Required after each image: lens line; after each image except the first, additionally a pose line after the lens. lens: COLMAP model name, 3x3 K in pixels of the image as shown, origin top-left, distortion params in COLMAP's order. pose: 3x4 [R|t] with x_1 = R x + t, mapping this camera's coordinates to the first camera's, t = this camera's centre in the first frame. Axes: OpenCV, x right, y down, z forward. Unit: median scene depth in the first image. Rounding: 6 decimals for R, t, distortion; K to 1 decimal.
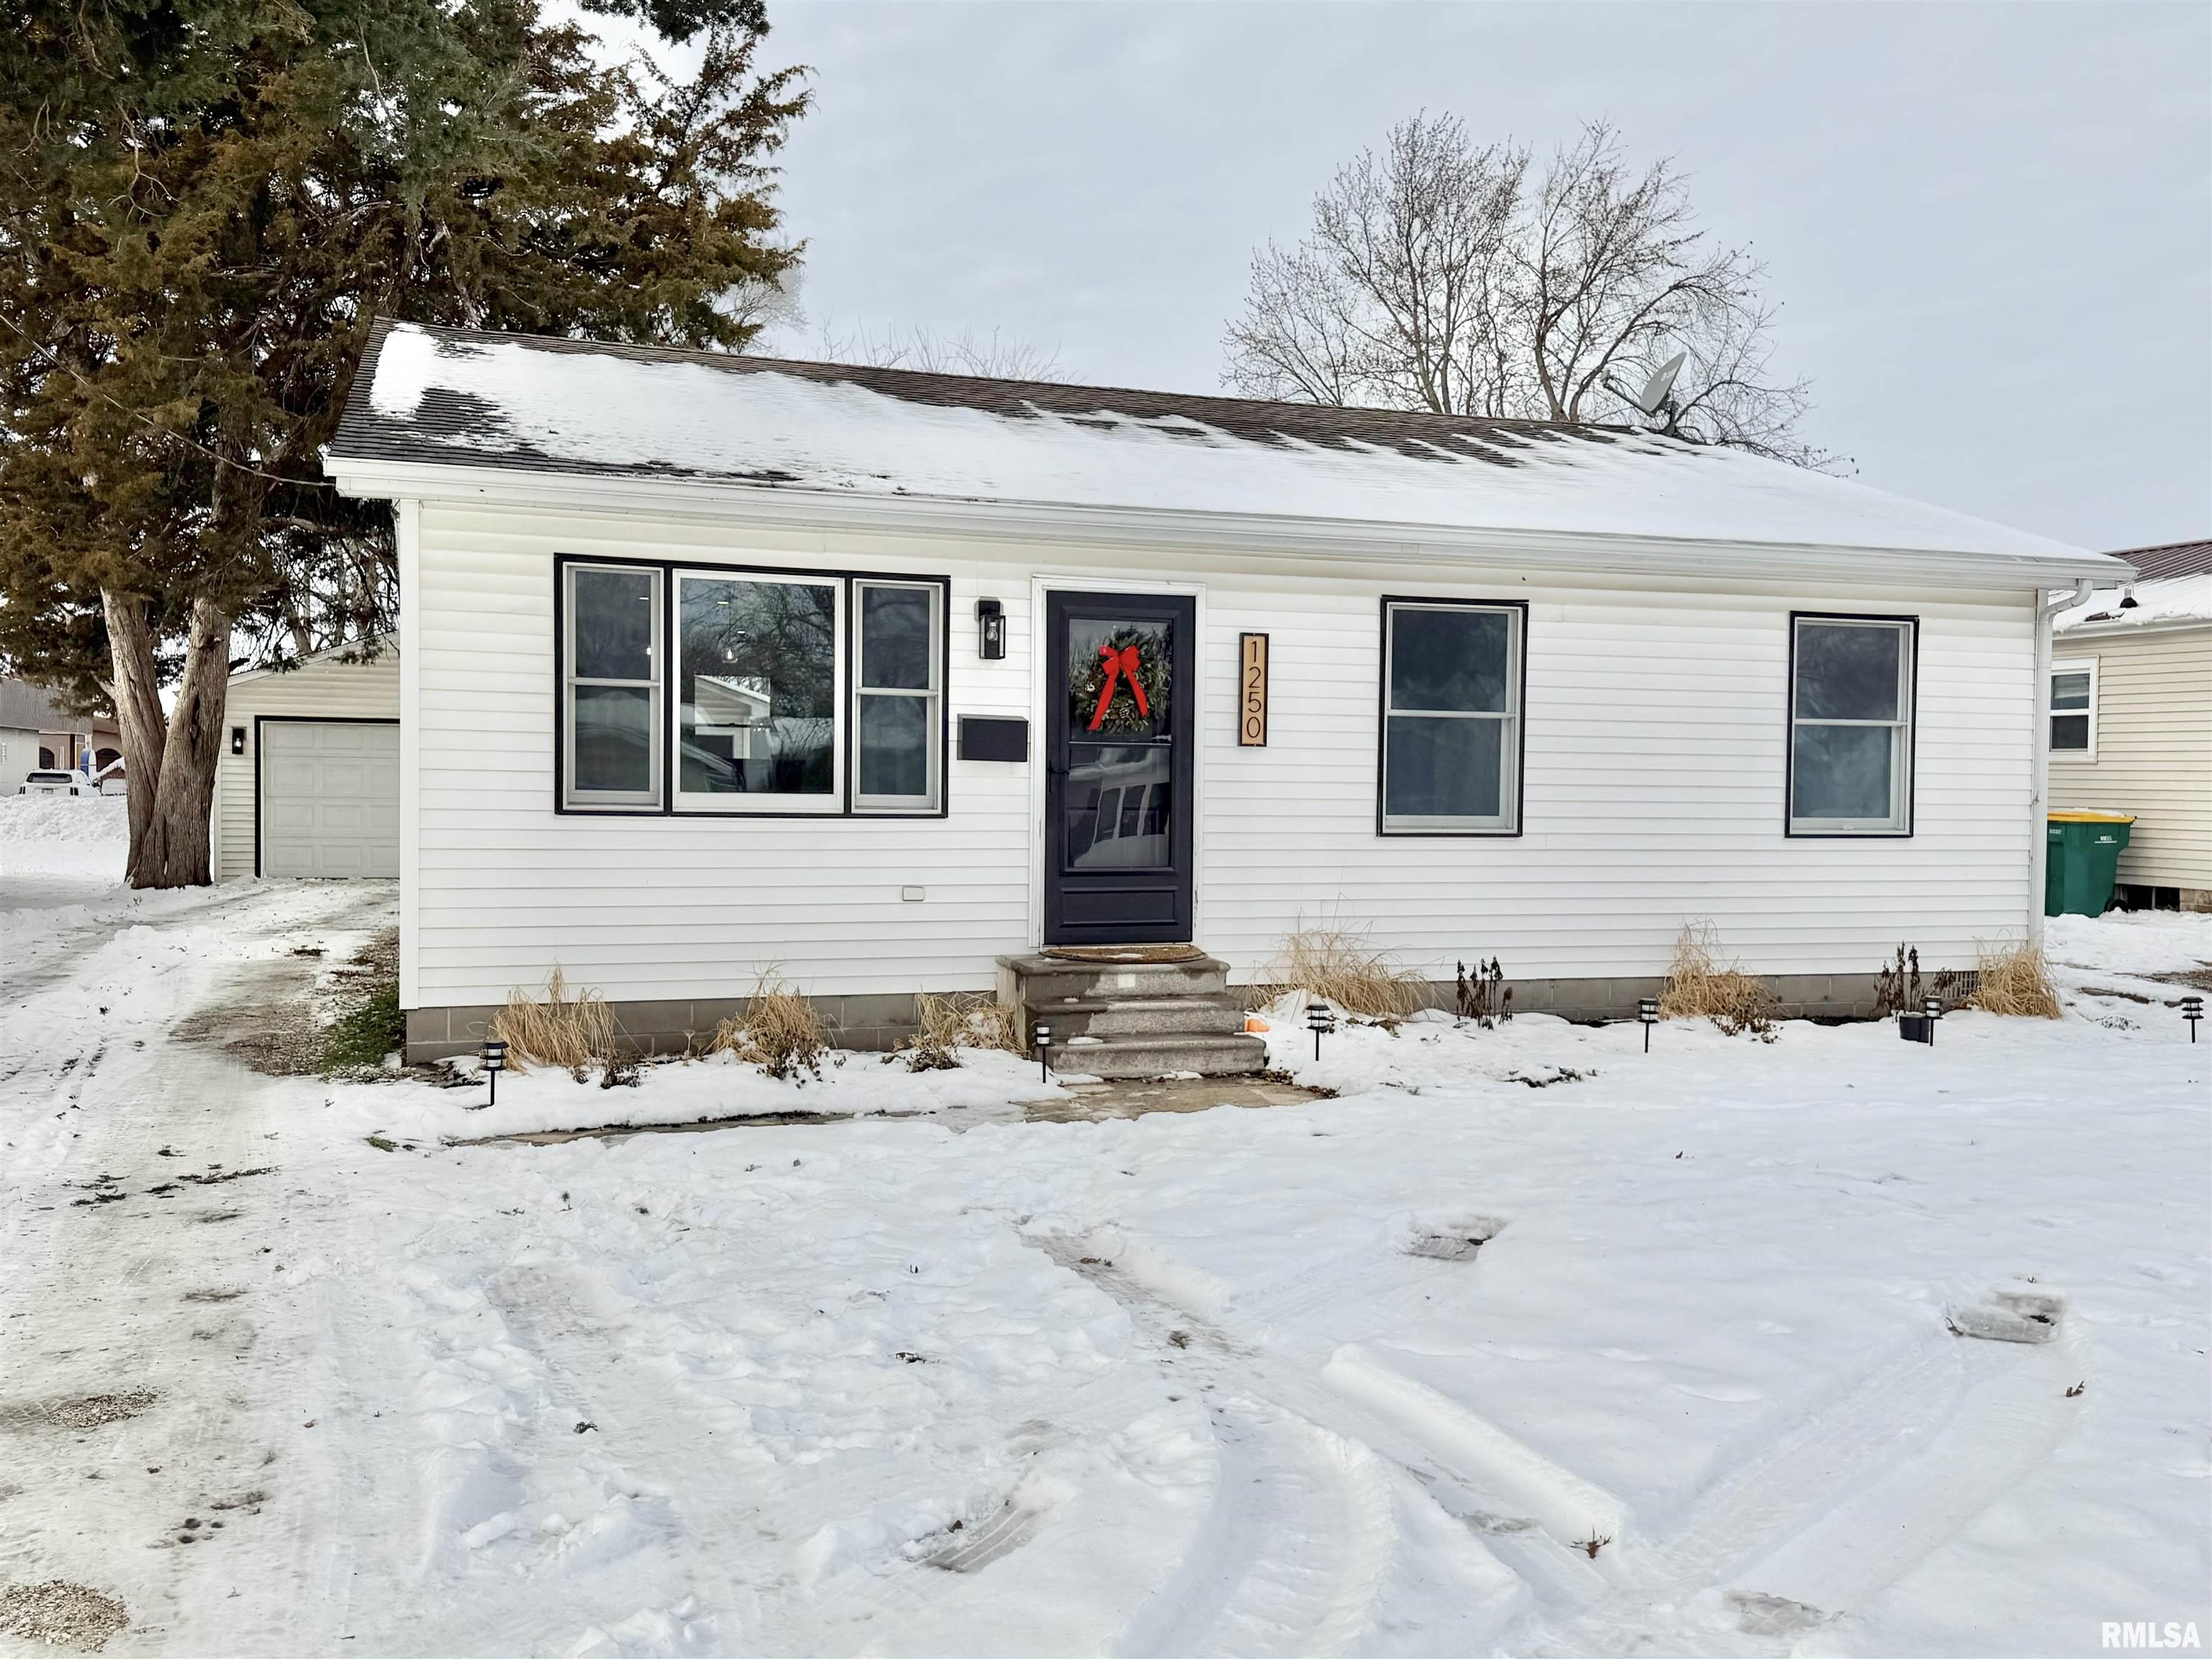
lens RADIAL K [[1953.5, 0, 1106.4], [0, 1953.5, 829.8], [0, 0, 1]] dist [0.072373, -0.000471]
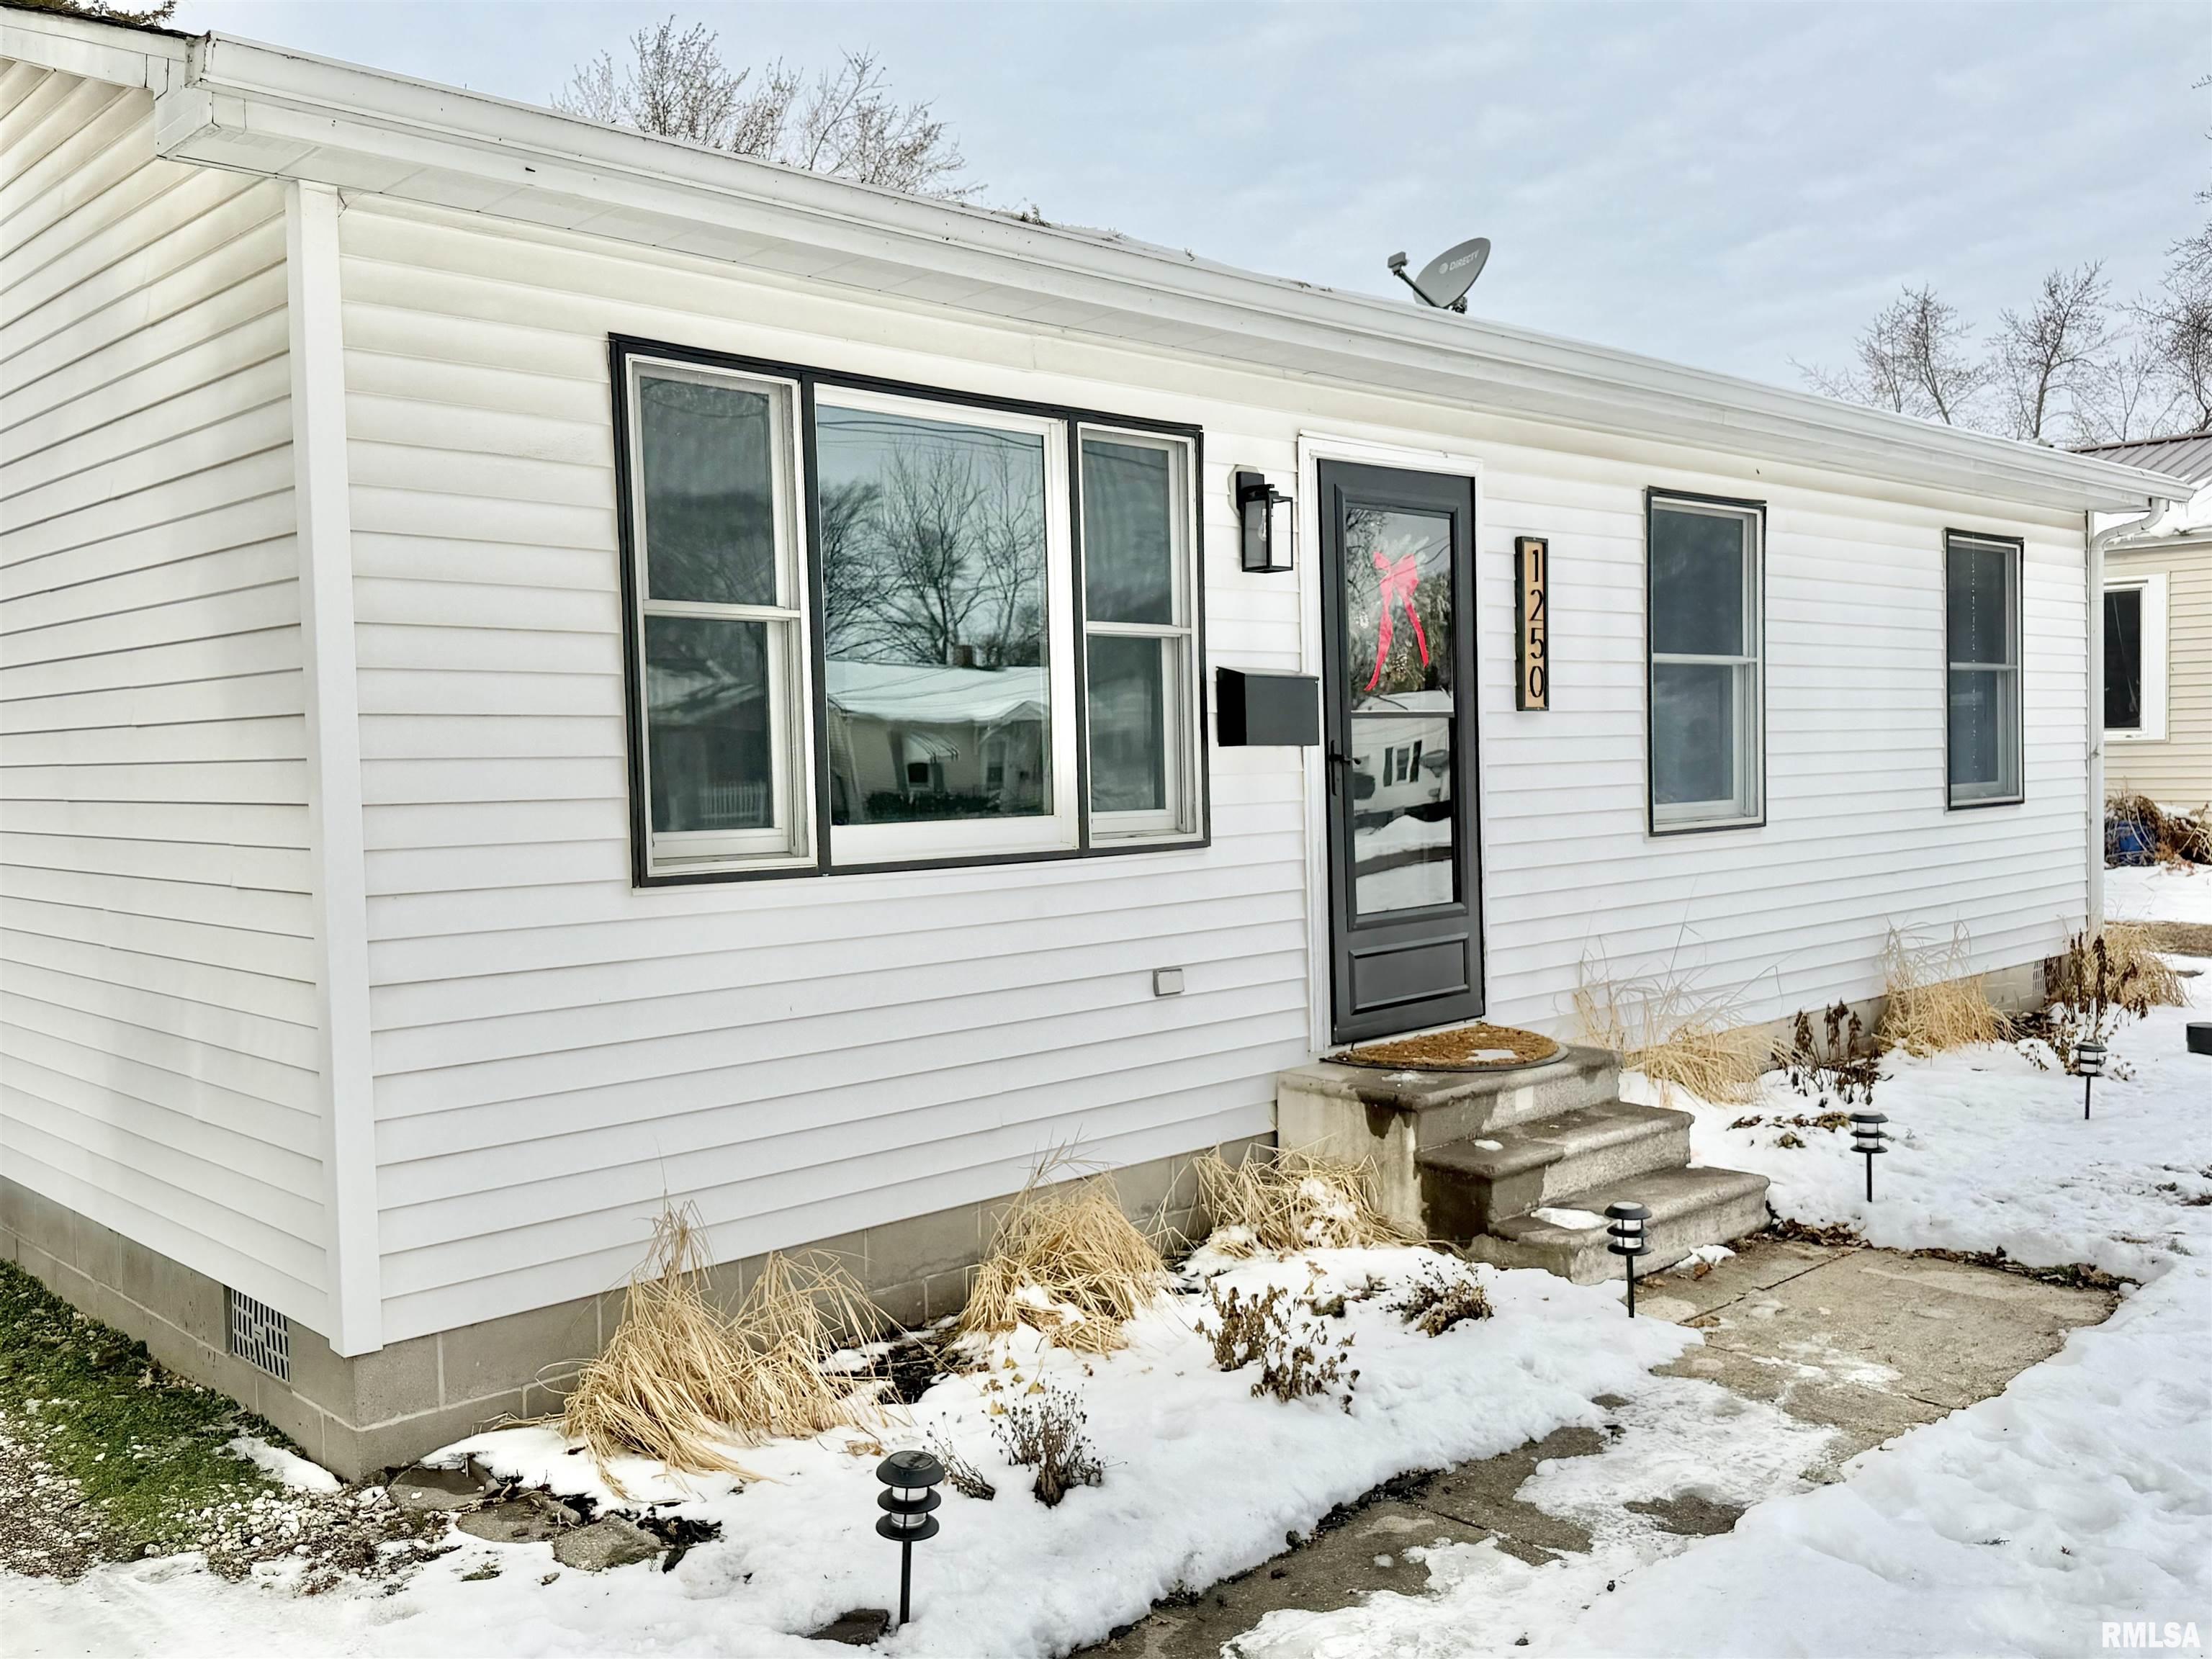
lens RADIAL K [[1953.5, 0, 1106.4], [0, 1953.5, 829.8], [0, 0, 1]] dist [0.072373, -0.000471]
pose [[0.905468, -0.050837, 0.421359, -0.325643], [0.044414, 0.998699, 0.025051, -0.024904], [-0.422084, -0.003969, 0.906548, 0.451636]]
